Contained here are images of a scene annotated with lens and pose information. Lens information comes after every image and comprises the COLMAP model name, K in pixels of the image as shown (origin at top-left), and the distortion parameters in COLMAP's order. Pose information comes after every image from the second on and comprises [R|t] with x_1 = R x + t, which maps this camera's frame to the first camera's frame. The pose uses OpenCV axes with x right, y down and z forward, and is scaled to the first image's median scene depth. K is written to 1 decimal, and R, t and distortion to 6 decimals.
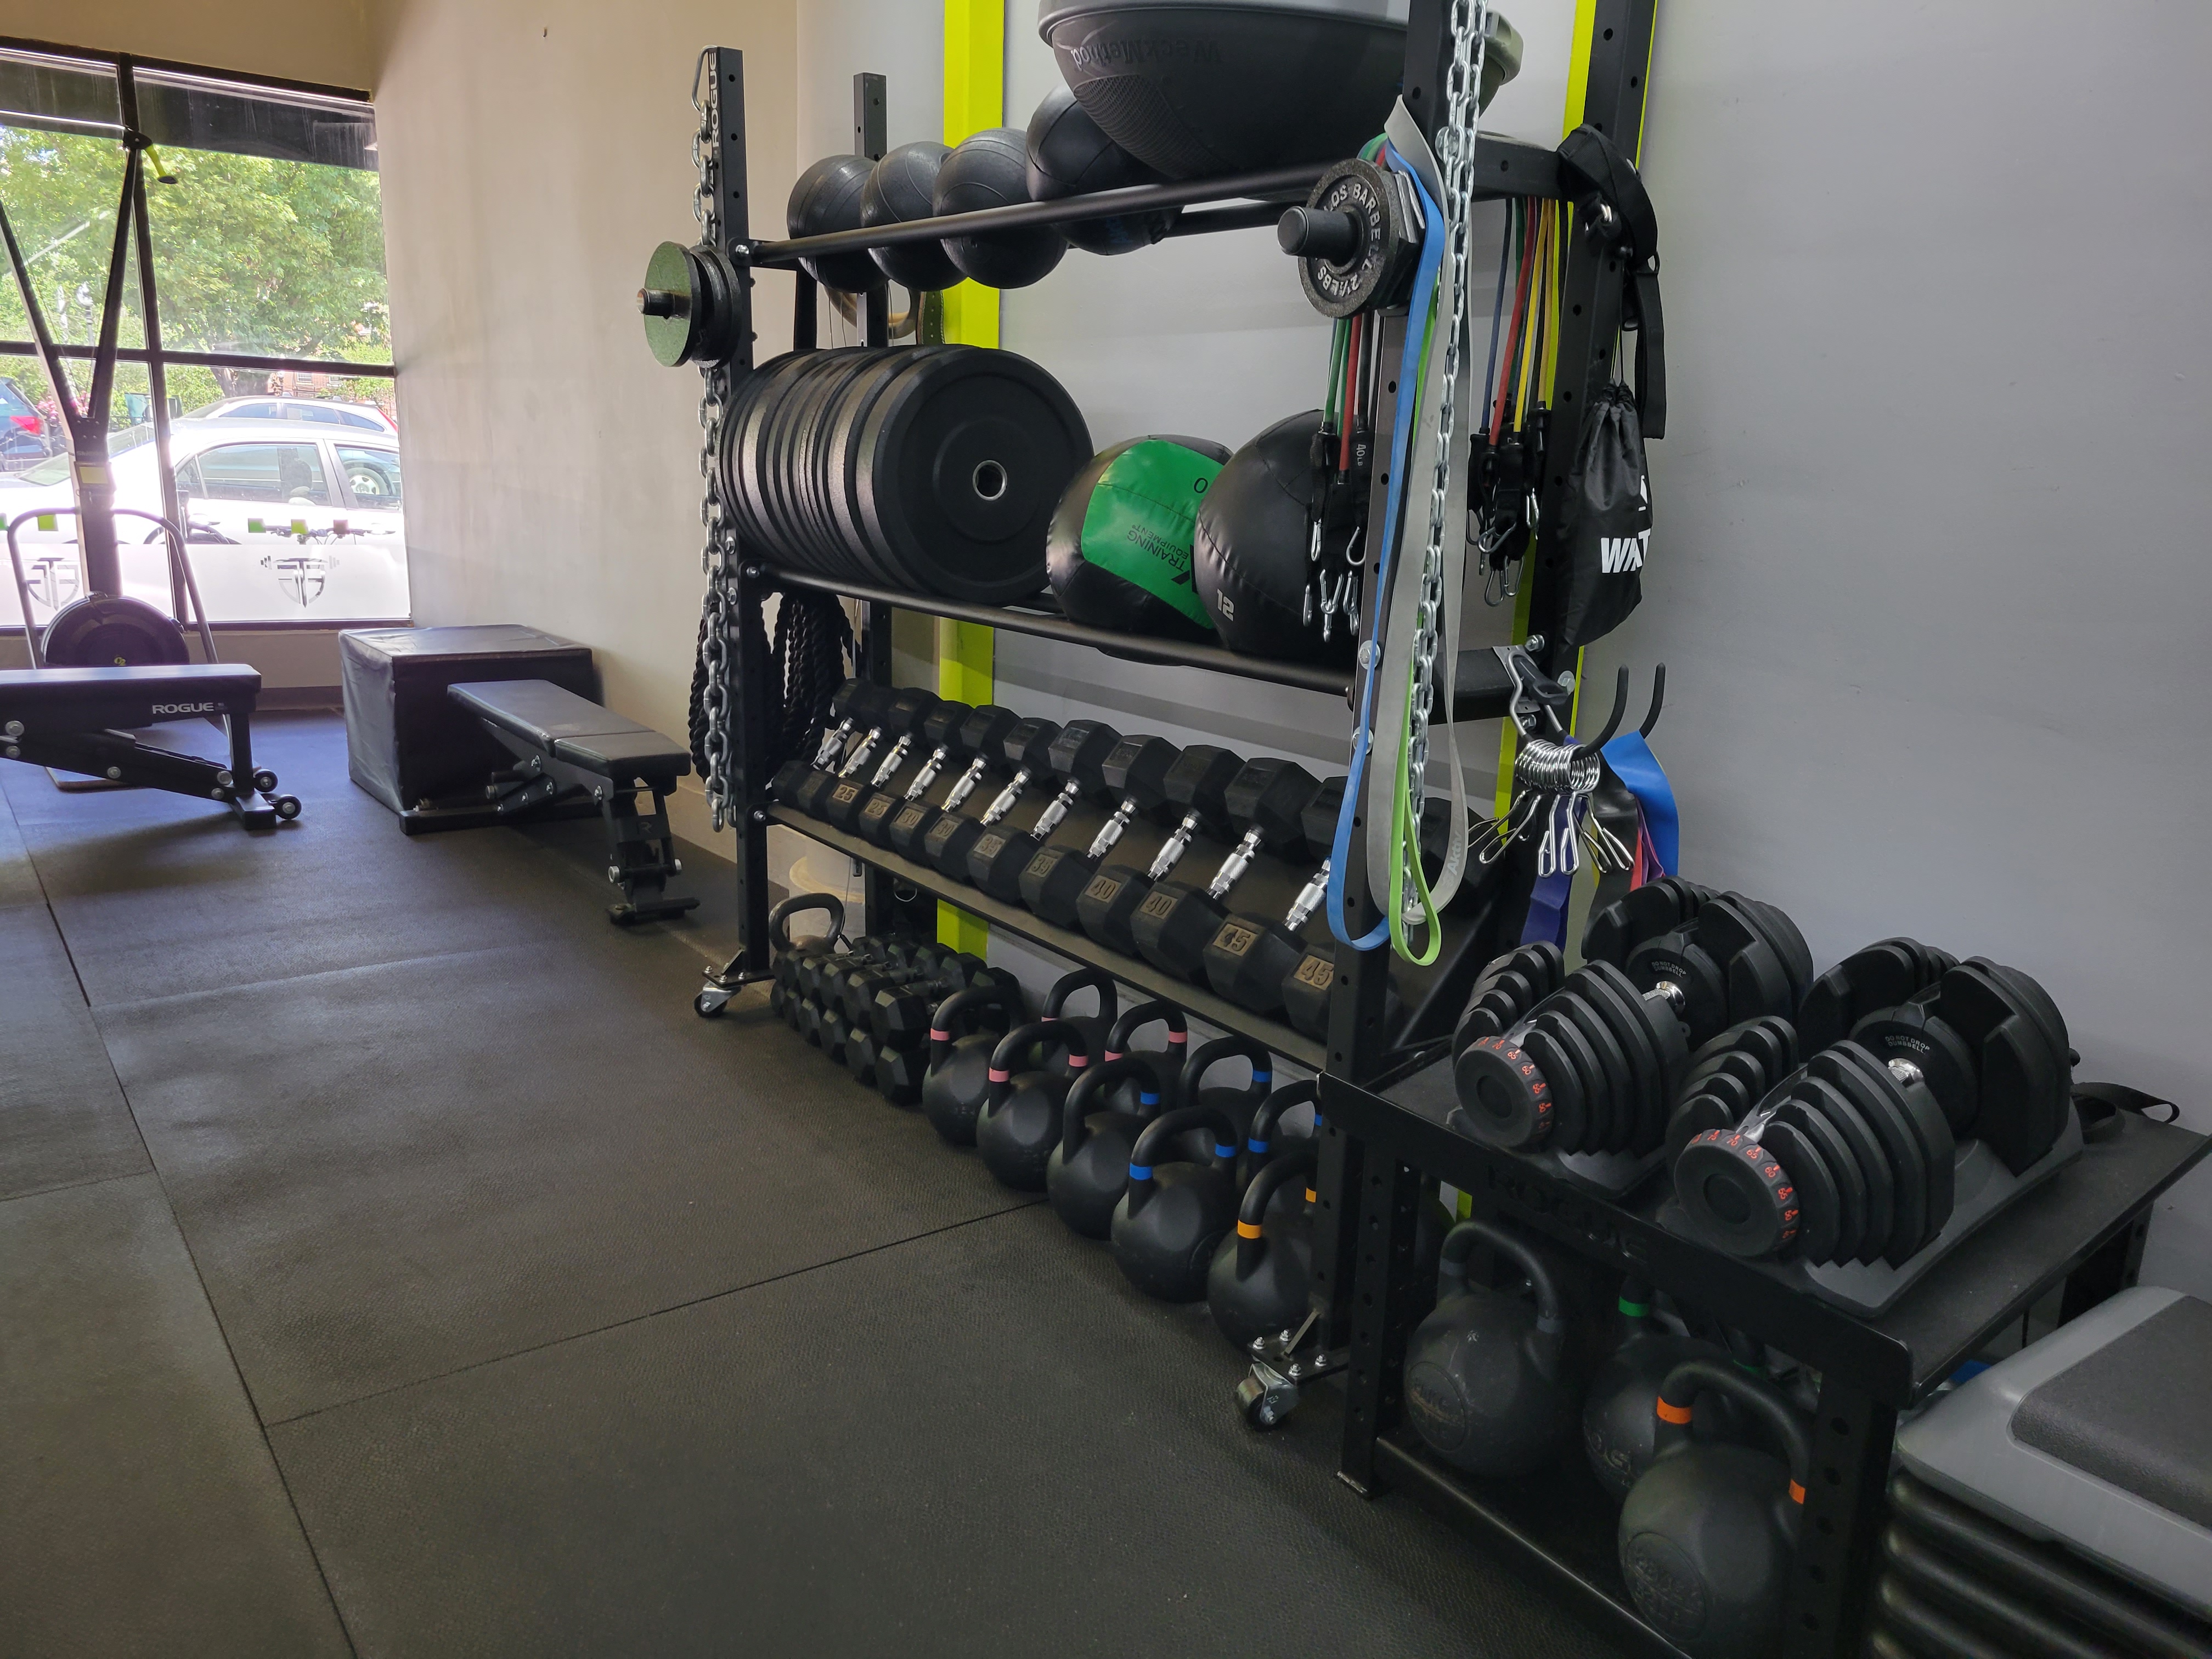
lens RADIAL K [[1662.2, 0, 1096.6], [0, 1662.2, 834.1], [0, 0, 1]] dist [0.058688, -0.036787]
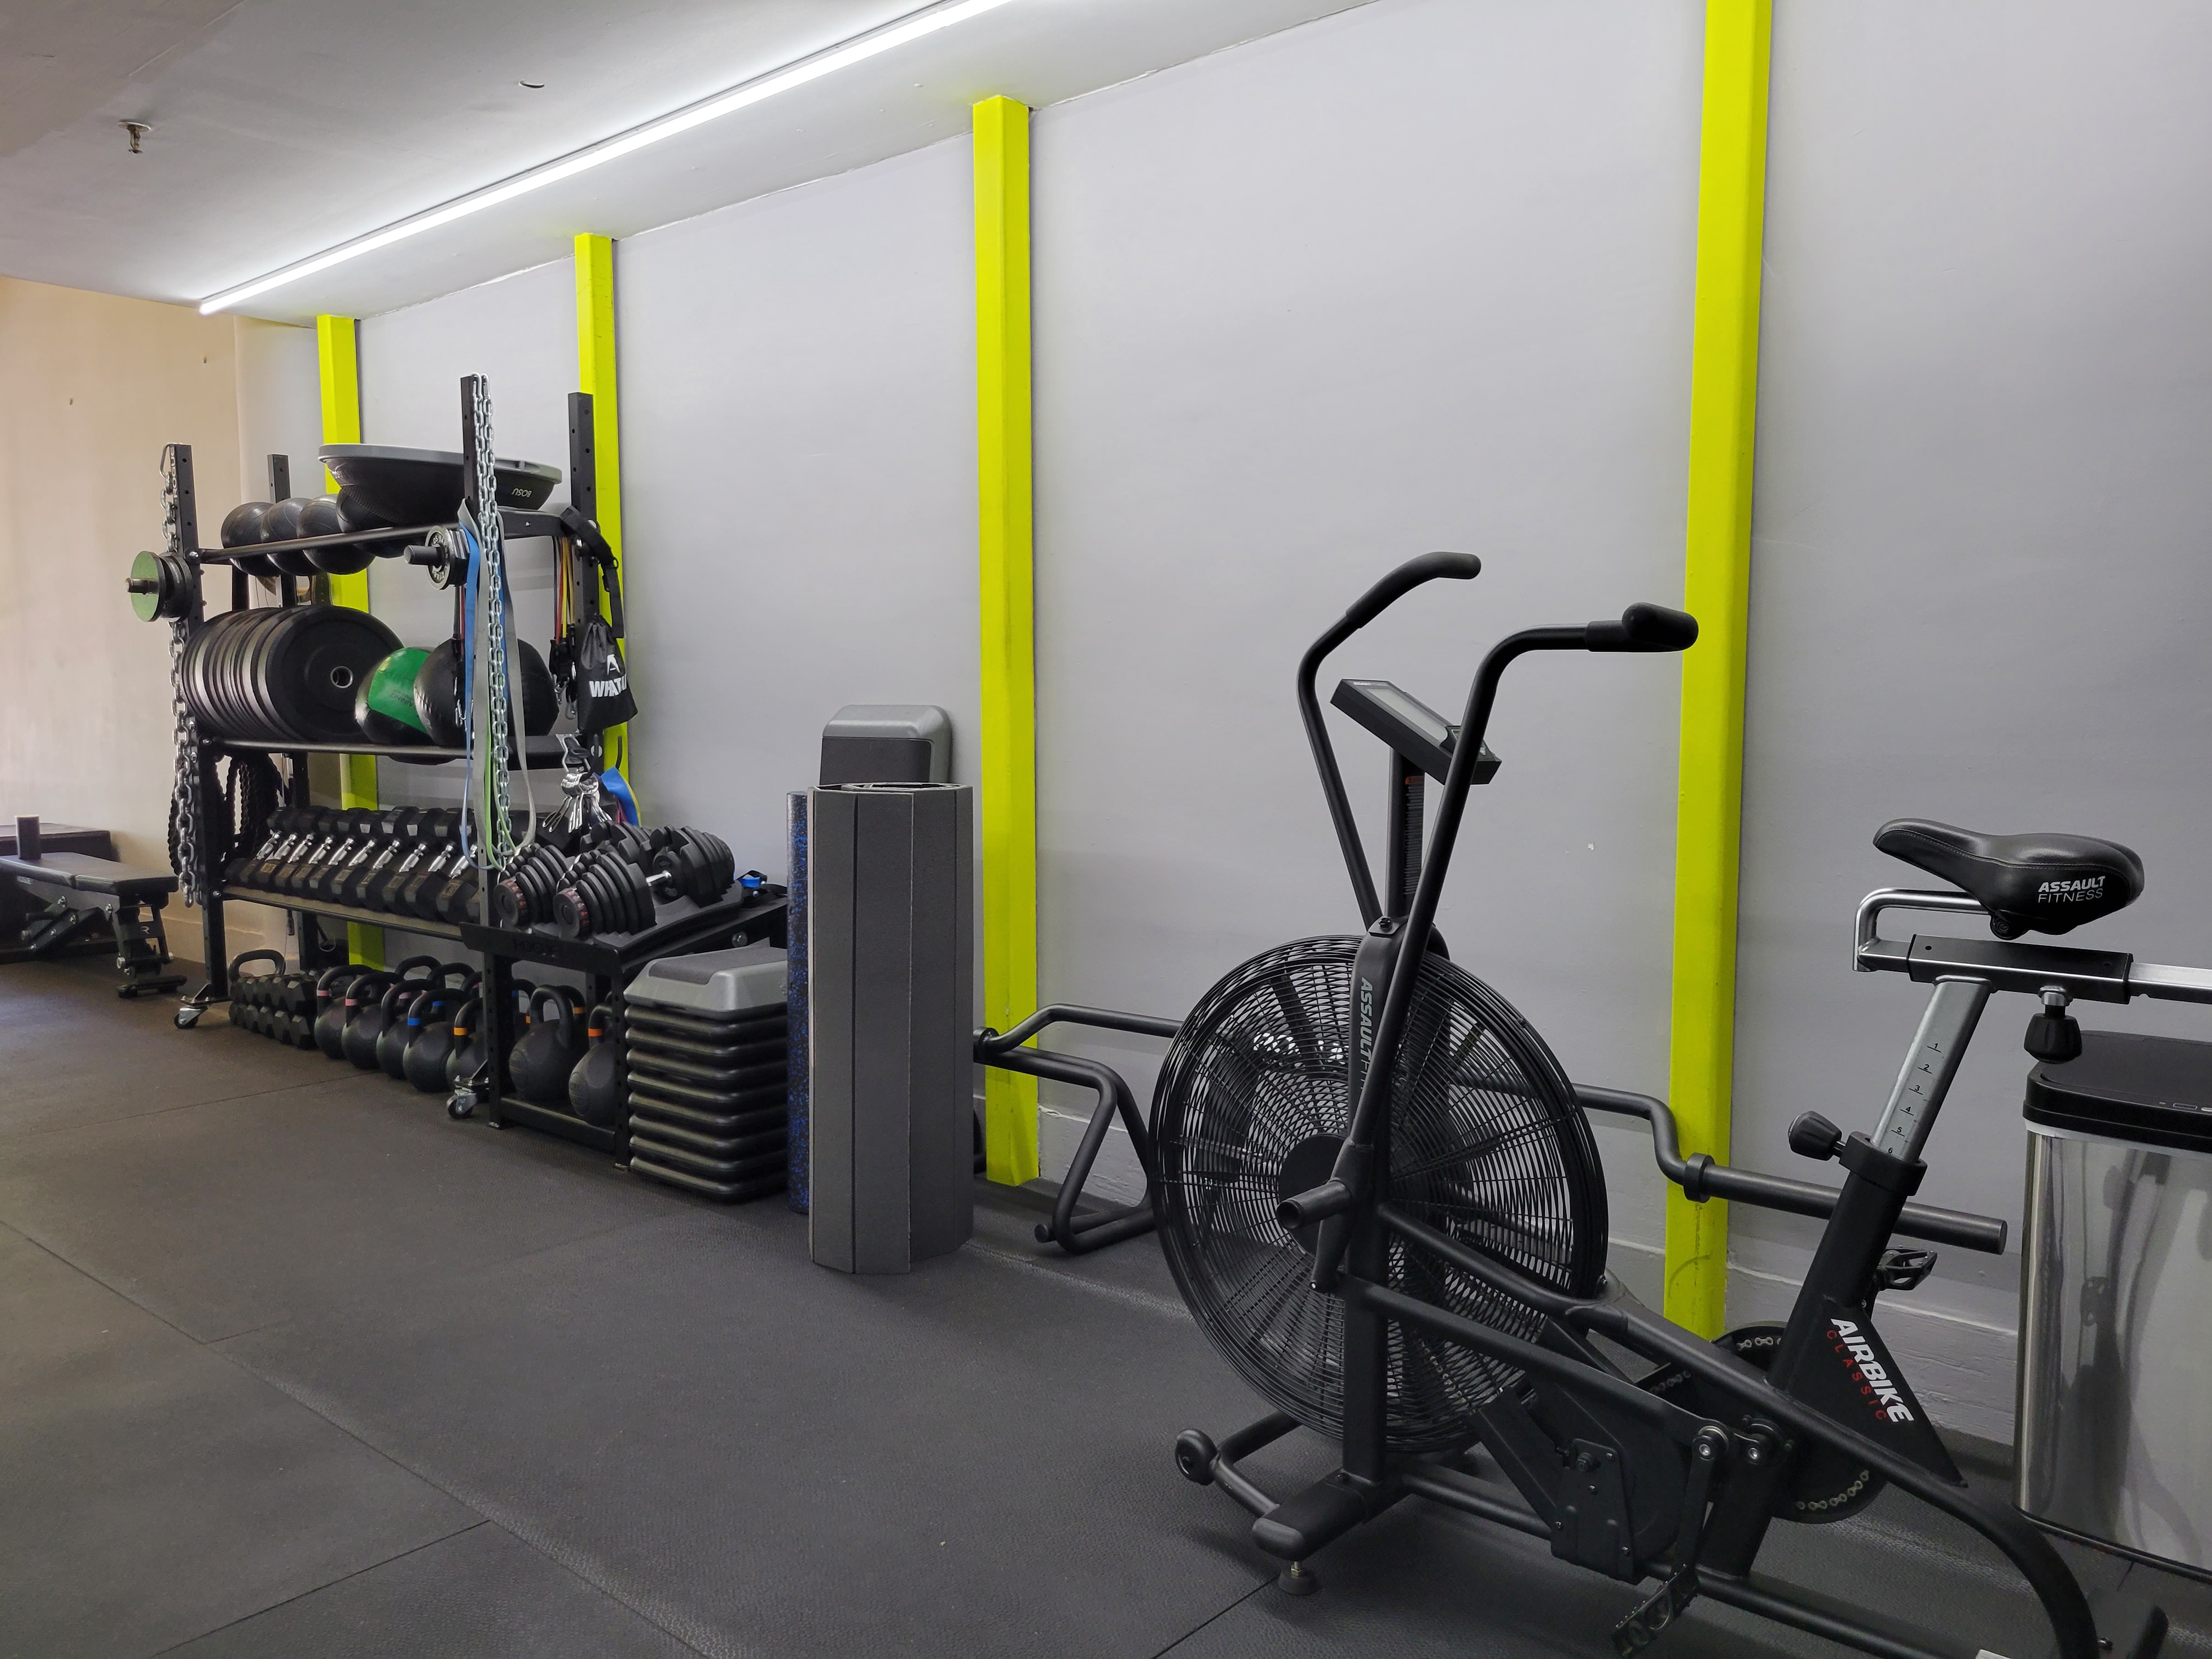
lens RADIAL K [[1662.2, 0, 1096.6], [0, 1662.2, 834.1], [0, 0, 1]] dist [0.058688, -0.036787]
pose [[0.973951, -0.055434, 0.219877, 0.285516], [0.086856, 0.986906, -0.135916, 0.241068], [-0.209464, 0.151473, 0.966013, -0.793258]]
